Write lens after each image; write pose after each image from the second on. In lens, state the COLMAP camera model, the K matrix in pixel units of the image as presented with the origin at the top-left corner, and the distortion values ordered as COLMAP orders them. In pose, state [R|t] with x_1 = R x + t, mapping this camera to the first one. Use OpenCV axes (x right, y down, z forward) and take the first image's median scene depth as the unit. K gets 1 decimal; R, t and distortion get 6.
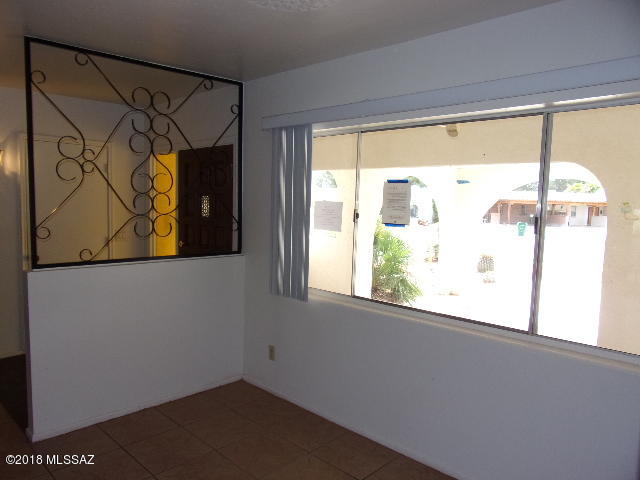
lens RADIAL K [[459.6, 0, 320.3], [0, 459.6, 241.0], [0, 0, 1]] dist [-0.033534, 0.005007]
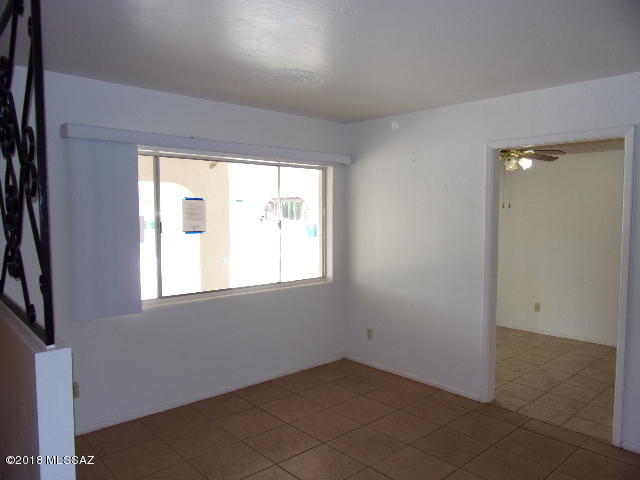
lens RADIAL K [[459.6, 0, 321.5], [0, 459.6, 240.4], [0, 0, 1]] dist [-0.033534, 0.005007]
pose [[0.068058, -0.087890, 0.993803, -0.941283], [0.084212, 0.993063, 0.082057, -0.074926], [-0.994121, 0.078106, 0.074987, 0.460020]]
